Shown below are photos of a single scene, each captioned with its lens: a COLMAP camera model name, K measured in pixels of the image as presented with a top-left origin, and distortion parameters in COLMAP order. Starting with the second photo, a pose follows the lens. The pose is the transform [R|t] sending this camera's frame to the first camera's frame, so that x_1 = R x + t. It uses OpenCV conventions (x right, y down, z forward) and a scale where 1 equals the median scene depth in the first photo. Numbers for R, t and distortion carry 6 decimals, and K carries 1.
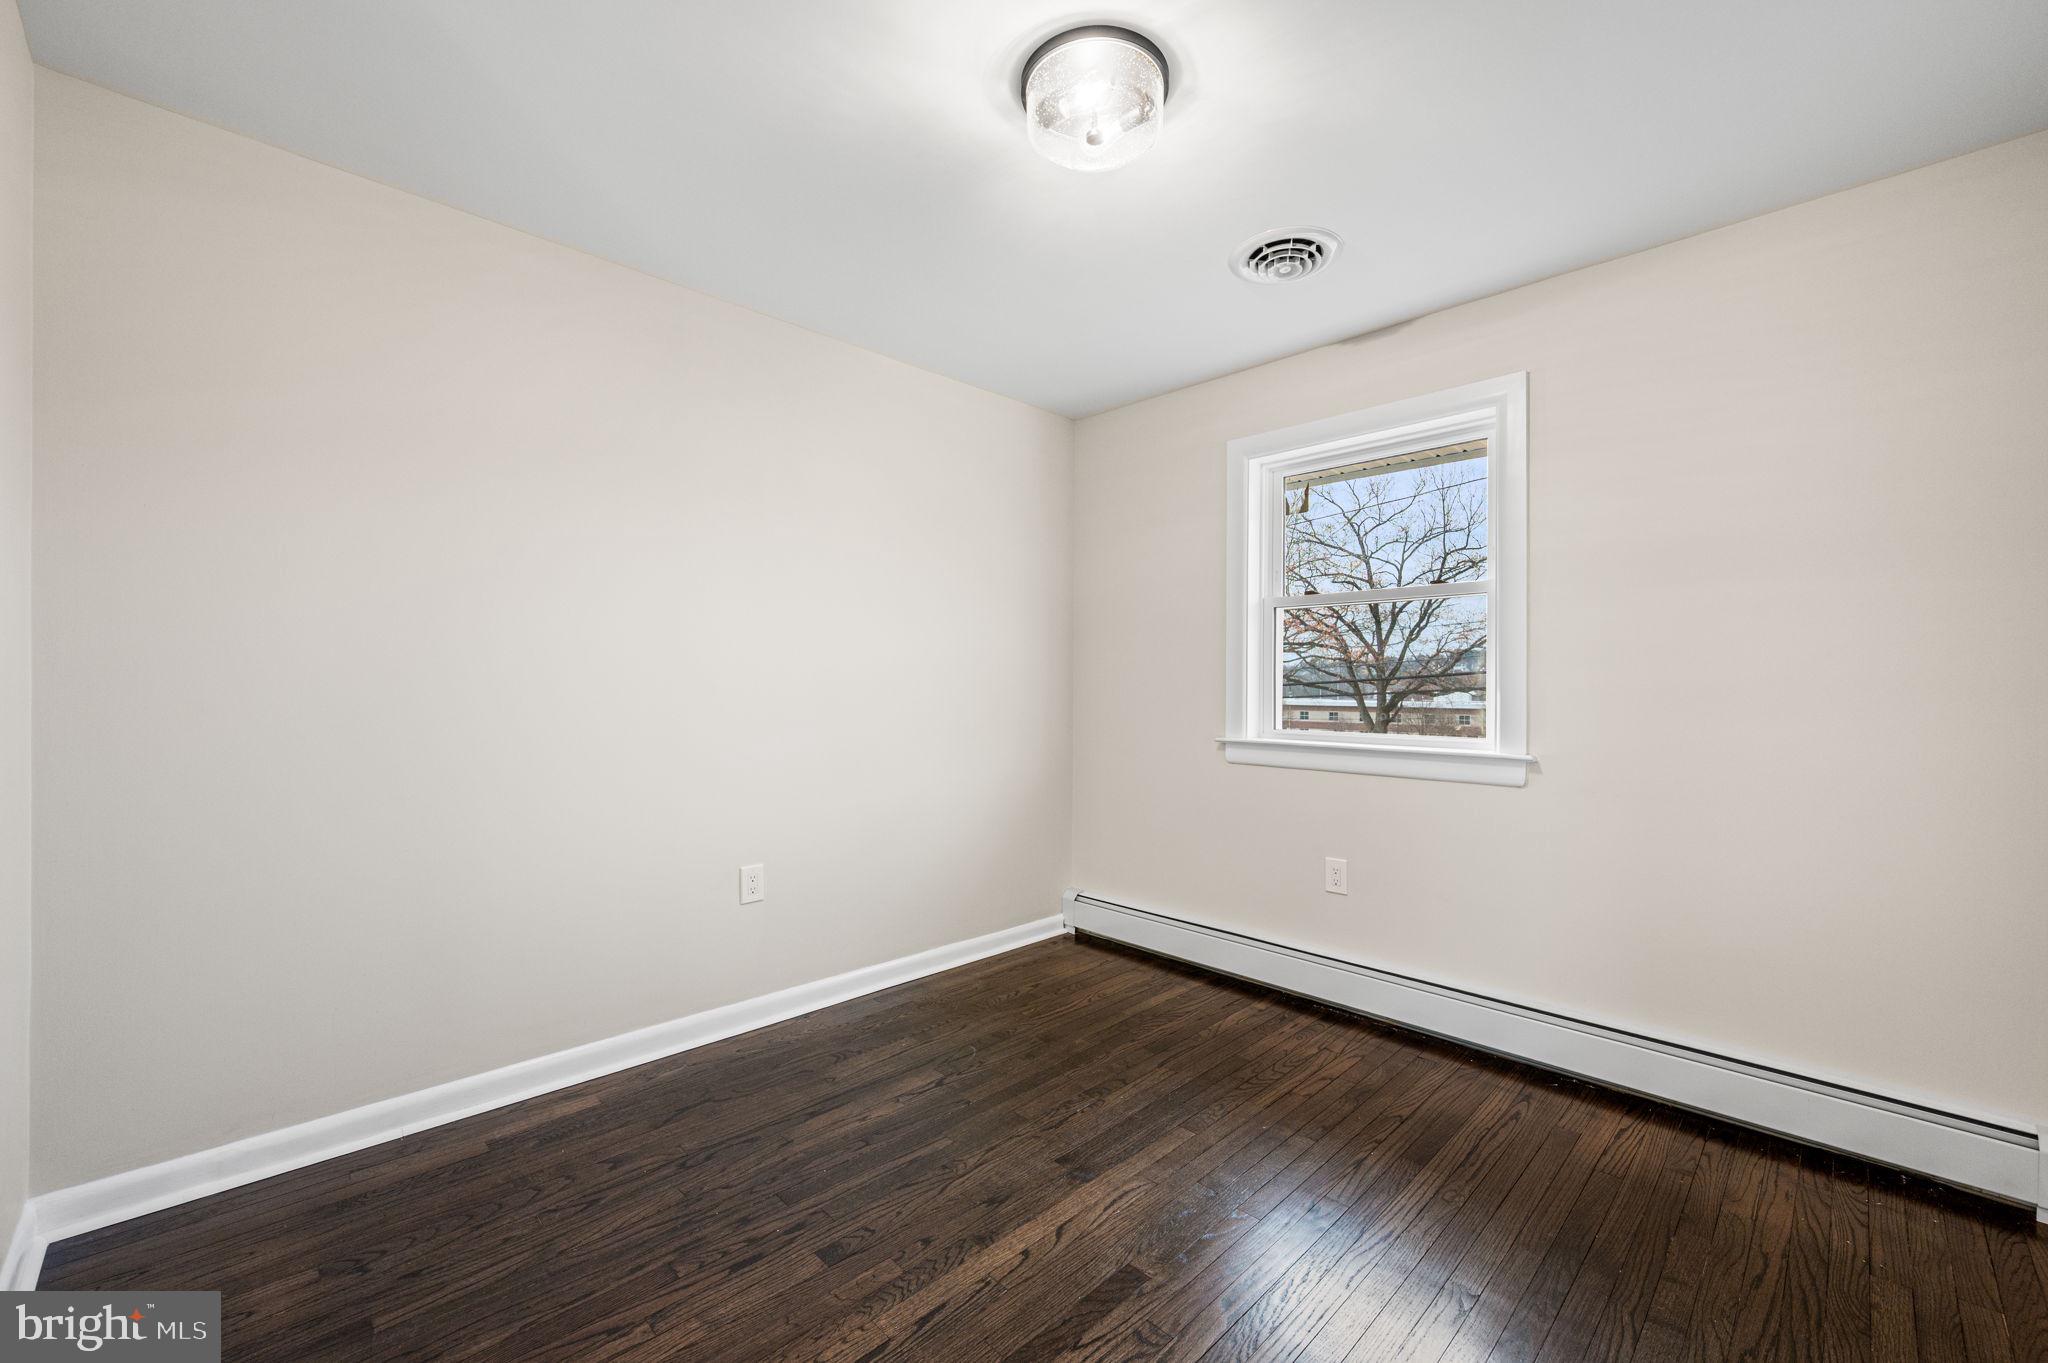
lens RADIAL K [[914.5, 0, 1024.0], [0, 914.5, 681.5], [0, 0, 1]] dist [0.003173, 0.000423]
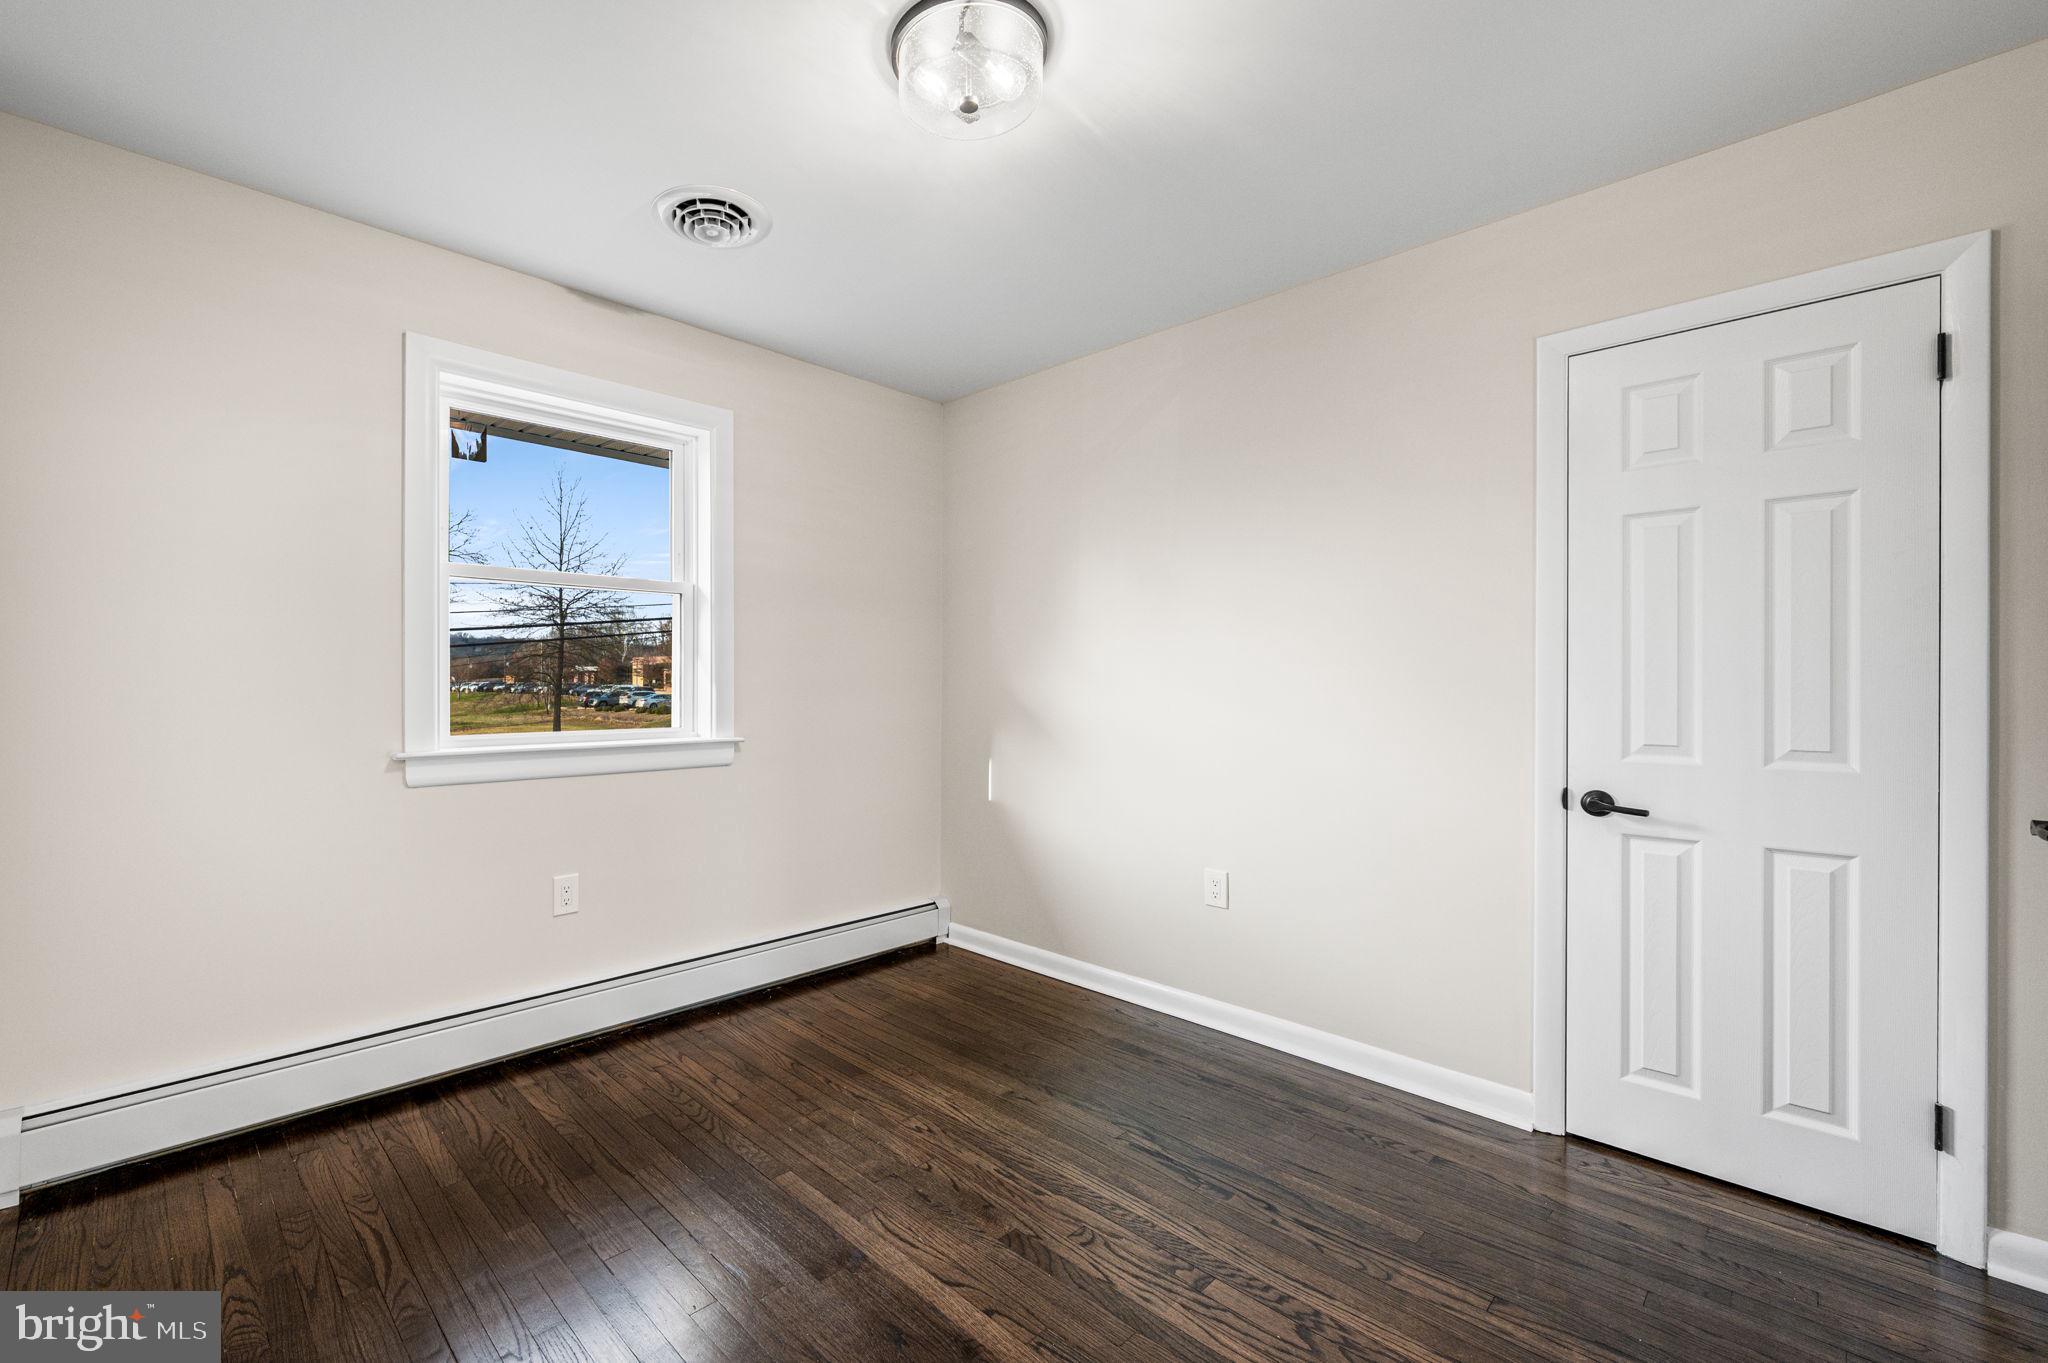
lens RADIAL K [[839.5, 0, 1024.0], [0, 839.5, 681.5], [0, 0, 1]] dist [0.000619, 0.000187]
pose [[-0.067677, -0.005574, 0.997692, -0.559291], [-0.009637, 0.999941, 0.004933, -0.000858], [-0.997661, -0.009280, -0.067726, 0.699318]]
